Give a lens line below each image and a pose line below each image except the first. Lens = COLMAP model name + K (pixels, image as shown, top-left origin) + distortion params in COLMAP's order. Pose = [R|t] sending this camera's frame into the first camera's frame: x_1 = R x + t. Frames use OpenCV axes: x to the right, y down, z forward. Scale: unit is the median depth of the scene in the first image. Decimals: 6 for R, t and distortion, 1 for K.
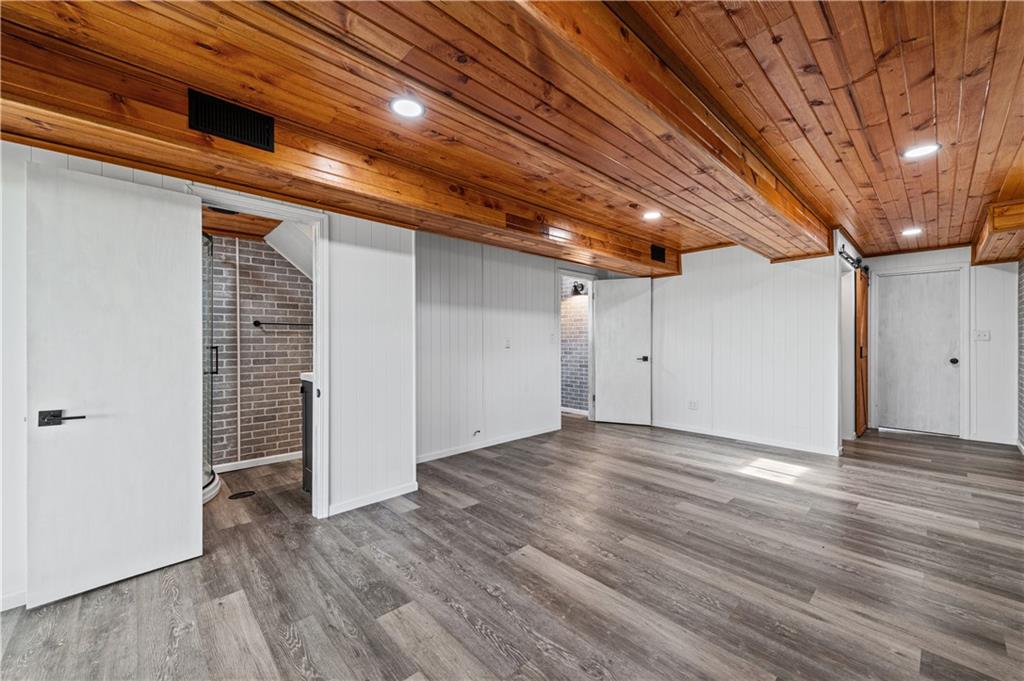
lens RADIAL K [[401.5, 0, 513.7], [0, 401.5, 339.6], [0, 0, 1]] dist [0.011455, -0.003183]
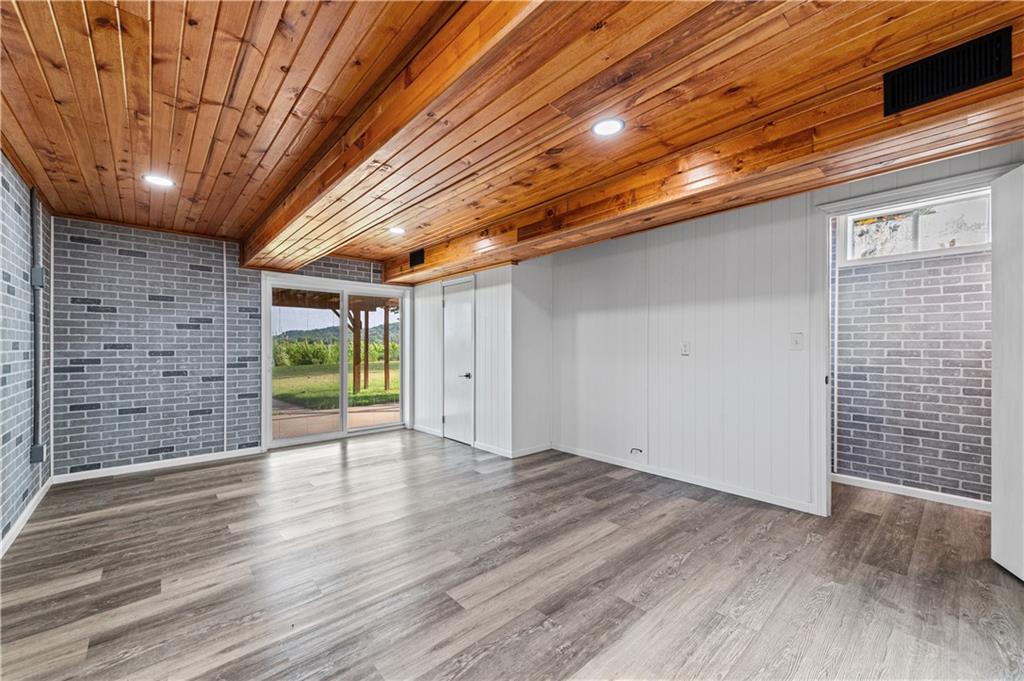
lens RADIAL K [[425.3, 0, 534.6], [0, 425.3, 344.8], [0, 0, 1]] dist [0.007347, -0.000072]
pose [[-0.027212, -0.004345, -0.999620, 1.085244], [0.005261, 0.999976, -0.004489, 0.003435], [0.999616, -0.005381, -0.027189, 1.034351]]
